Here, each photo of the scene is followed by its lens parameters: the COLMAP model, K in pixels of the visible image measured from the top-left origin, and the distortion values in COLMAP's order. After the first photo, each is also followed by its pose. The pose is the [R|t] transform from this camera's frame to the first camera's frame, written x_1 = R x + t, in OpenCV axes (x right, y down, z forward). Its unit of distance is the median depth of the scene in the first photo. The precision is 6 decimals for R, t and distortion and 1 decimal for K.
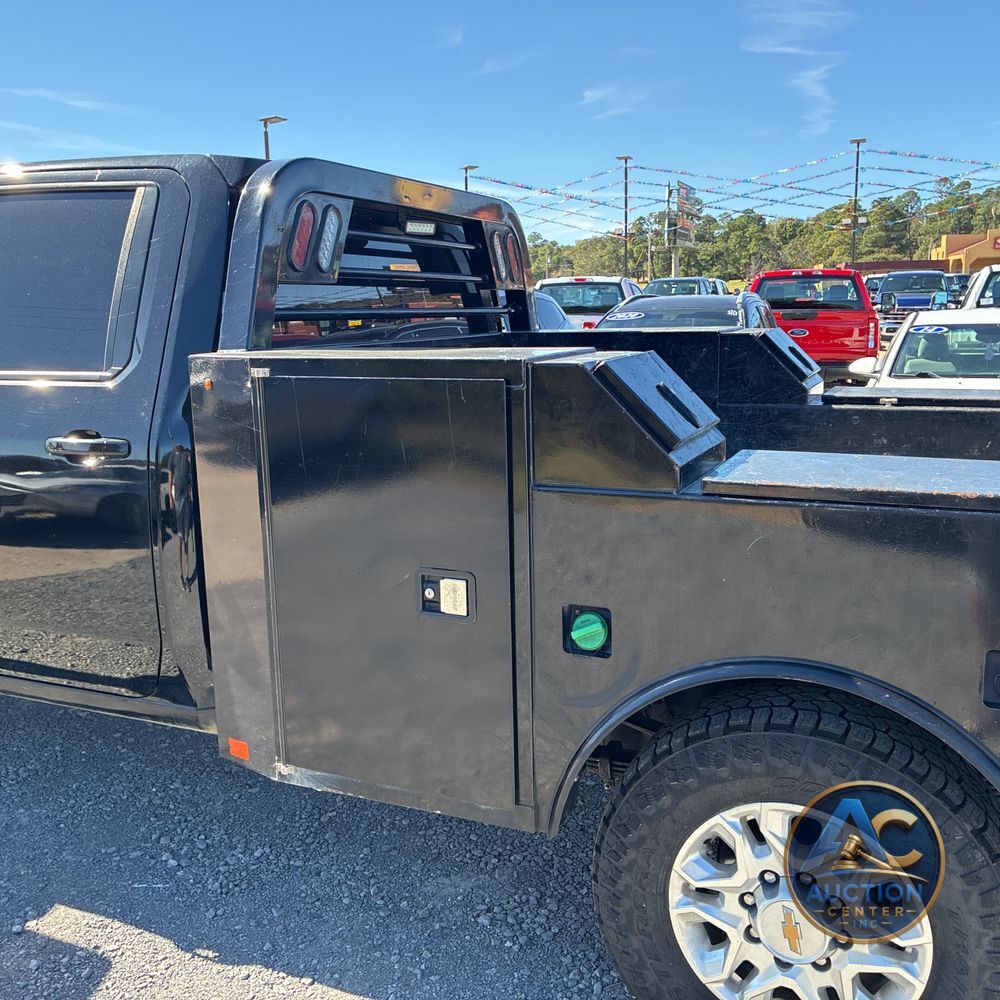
lens RADIAL K [[1029.1, 0, 501.4], [0, 1029.1, 484.8], [0, 0, 1]] dist [0.013085, 0.001564]
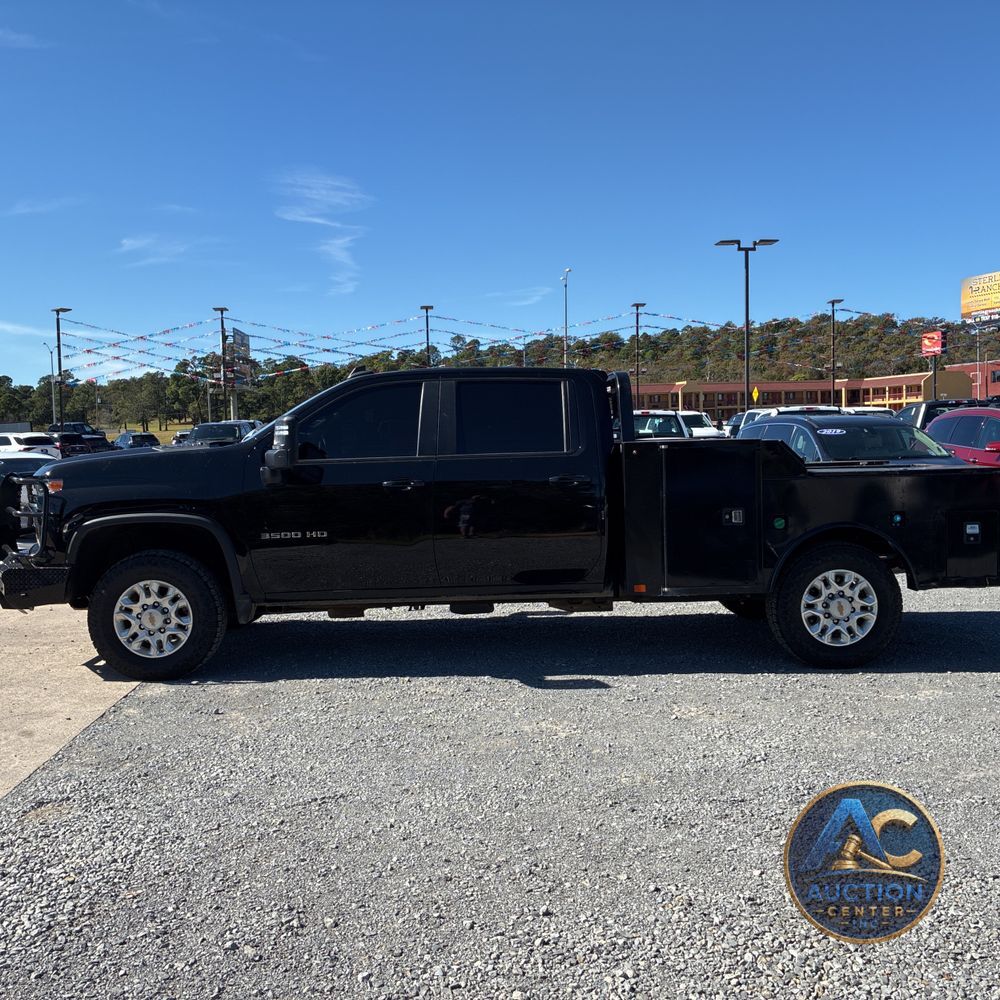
lens RADIAL K [[1029.1, 0, 501.4], [0, 1029.1, 484.8], [0, 0, 1]] dist [0.013085, 0.001564]
pose [[0.885847, -0.031464, 0.462909, -1.266452], [0.092437, 0.989665, -0.109625, 0.174434], [-0.454676, 0.139901, 0.879601, -0.843379]]
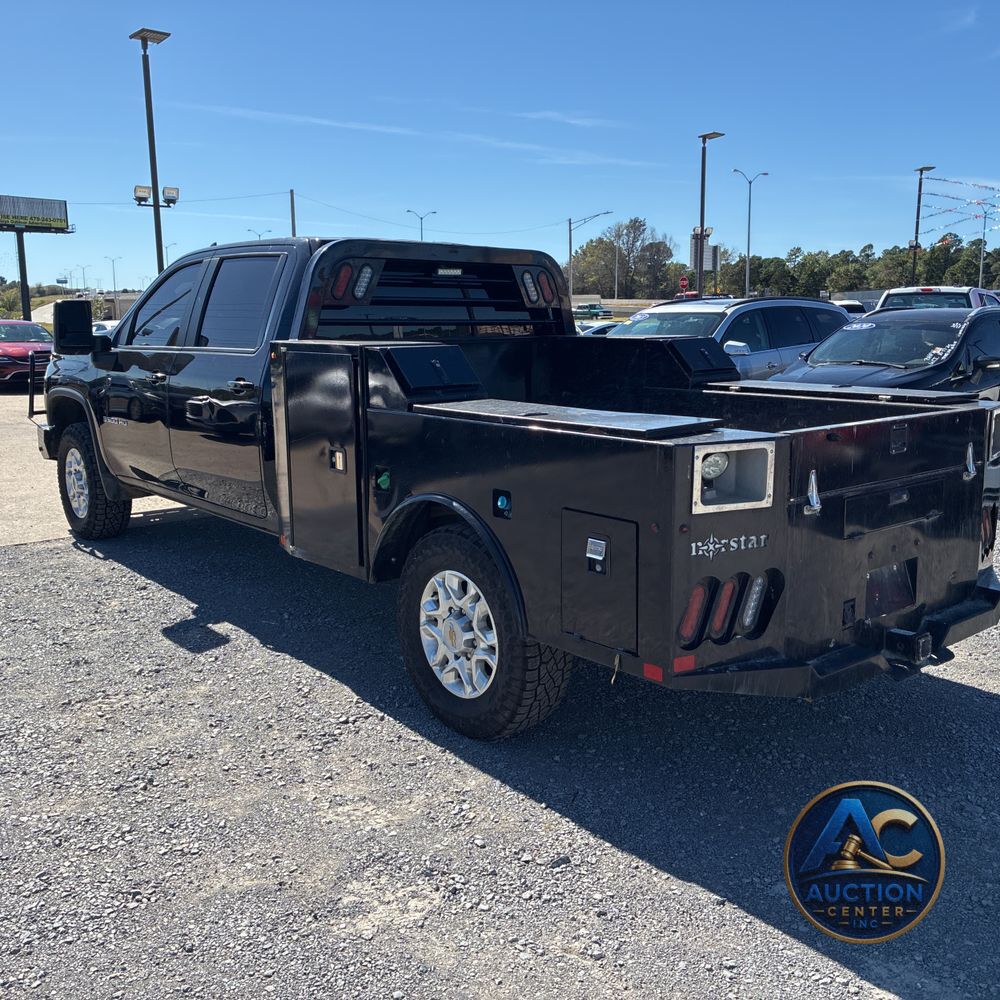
lens RADIAL K [[1001.5, 0, 486.1], [0, 1001.5, 479.3], [0, 0, 1]] dist [0.016980, 0.002349]
pose [[0.901364, 0.085197, -0.424599, 0.655921], [-0.087202, 0.996081, 0.014748, 0.055612], [0.424192, 0.023733, 0.905261, -0.422954]]
